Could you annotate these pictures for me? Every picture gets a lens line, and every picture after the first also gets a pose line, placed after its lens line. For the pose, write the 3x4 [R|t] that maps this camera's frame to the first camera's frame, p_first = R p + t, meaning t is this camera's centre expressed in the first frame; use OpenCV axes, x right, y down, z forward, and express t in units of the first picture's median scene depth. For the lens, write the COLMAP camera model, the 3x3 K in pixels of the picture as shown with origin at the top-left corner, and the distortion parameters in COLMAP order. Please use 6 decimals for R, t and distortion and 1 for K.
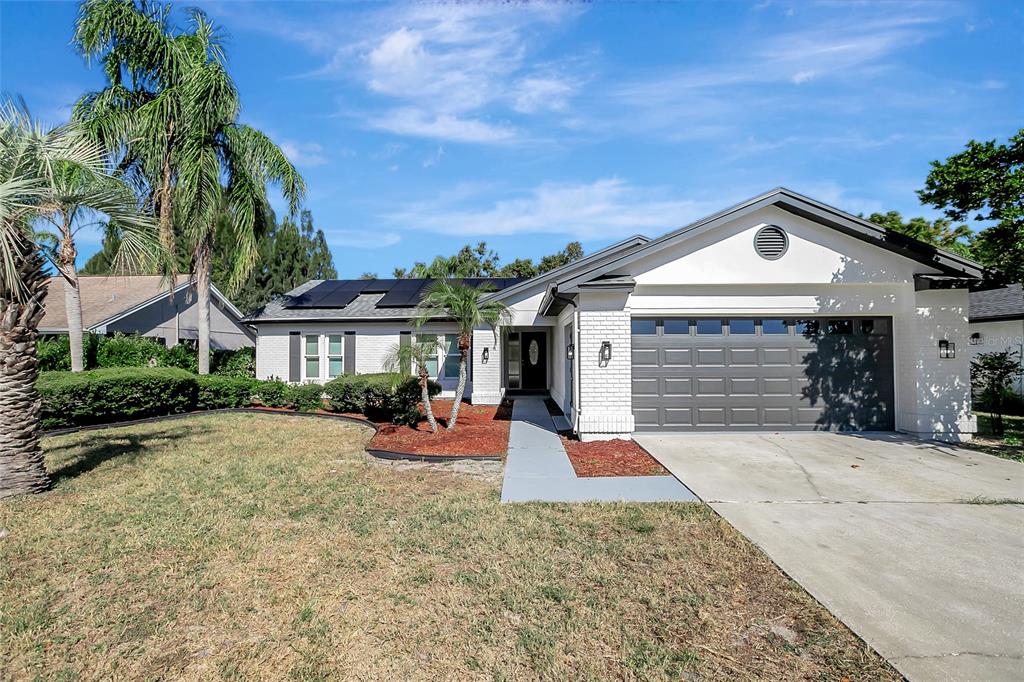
lens RADIAL K [[468.4, 0, 510.7], [0, 468.4, 343.2], [0, 0, 1]] dist [-0.001328, 0.000550]
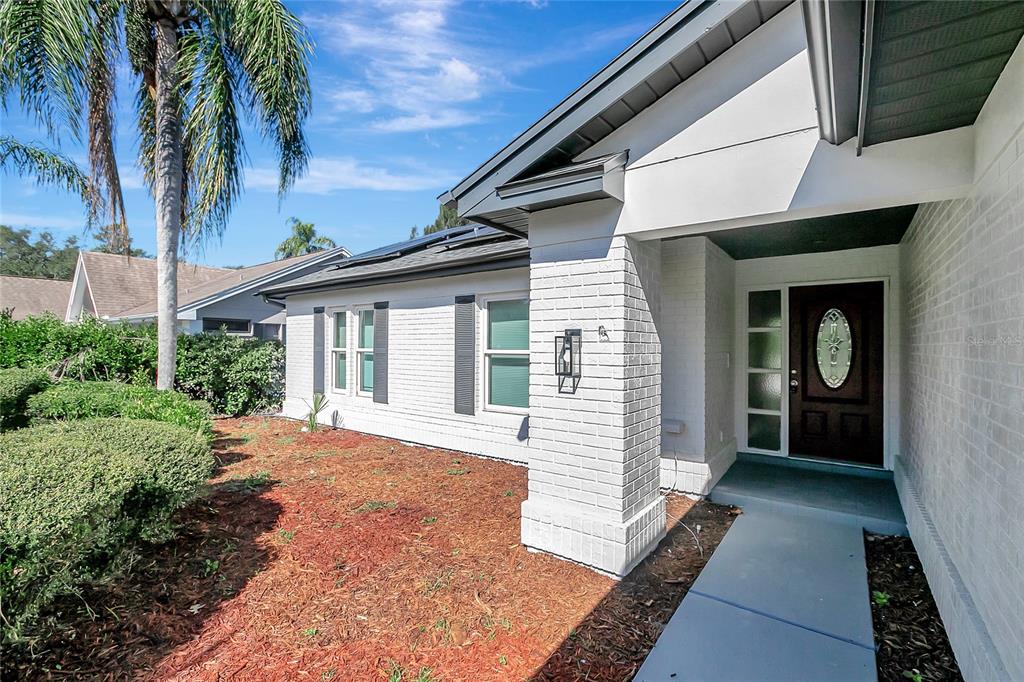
lens RADIAL K [[452.3, 0, 514.6], [0, 452.3, 343.0], [0, 0, 1]] dist [0.001082, 0.000373]
pose [[0.823784, 0.007025, -0.566861, 0.089505], [0.003226, 0.999849, 0.017079, 0.018477], [0.566895, -0.015898, 0.823637, 1.200919]]
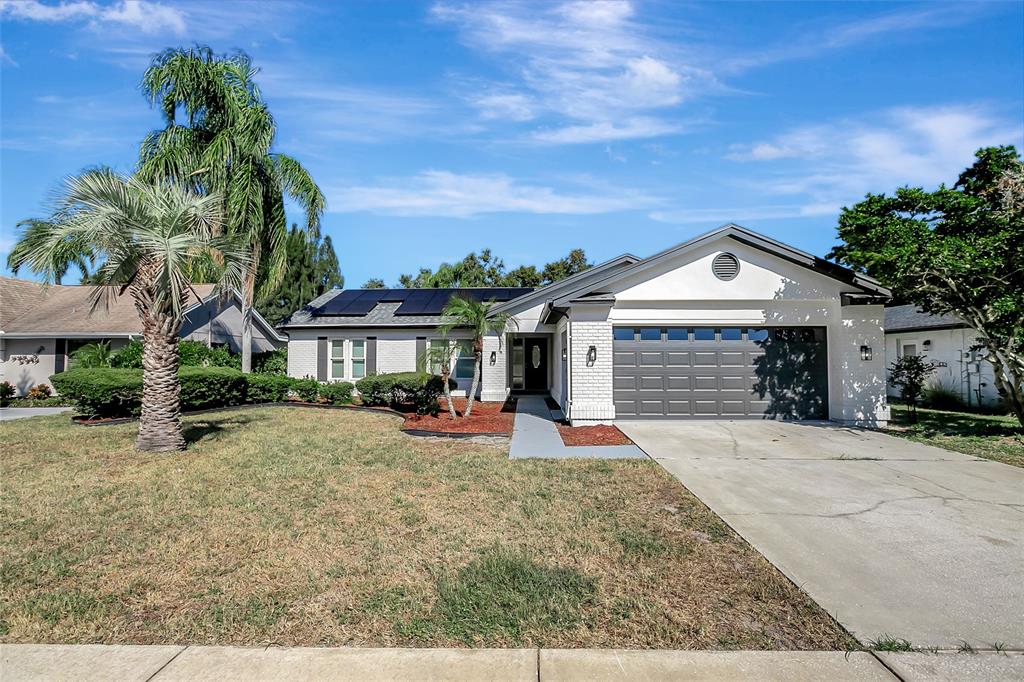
lens RADIAL K [[484.3, 0, 511.0], [0, 484.3, 343.6], [0, 0, 1]] dist [-0.003096, -0.000320]
pose [[0.999968, 0.003861, -0.006935, -0.003122], [-0.003940, 0.999927, -0.011432, 0.005632], [0.006890, 0.011459, 0.999911, -0.273584]]
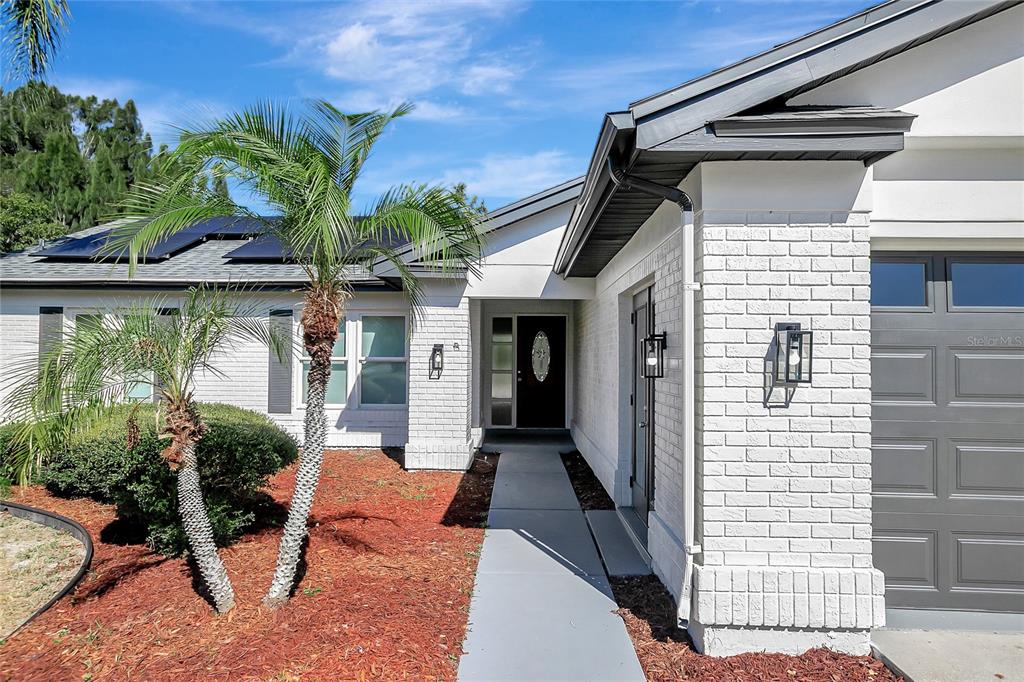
lens RADIAL K [[649.0, 0, 512.0], [0, 649.0, 341.0], [0, 0, 1]] dist [0.015122, 0.000852]
pose [[0.999833, 0.014912, 0.010533, 0.019721], [-0.014866, 0.999880, -0.004441, 0.011832], [-0.010597, 0.004283, 0.999935, 0.558194]]
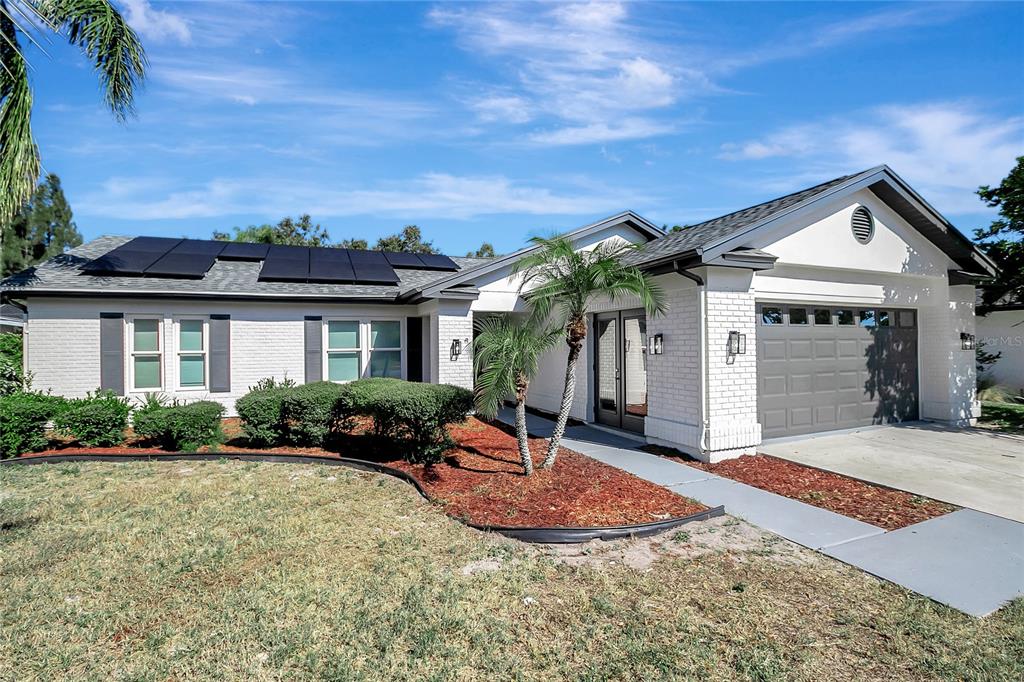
lens RADIAL K [[468.4, 0, 510.7], [0, 468.4, 343.2], [0, 0, 1]] dist [-0.001328, 0.000550]
pose [[0.909070, -0.001901, 0.416638, -0.436814], [-0.004237, 0.999896, 0.013808, 0.006801], [-0.416621, -0.014318, 0.908968, 0.431037]]
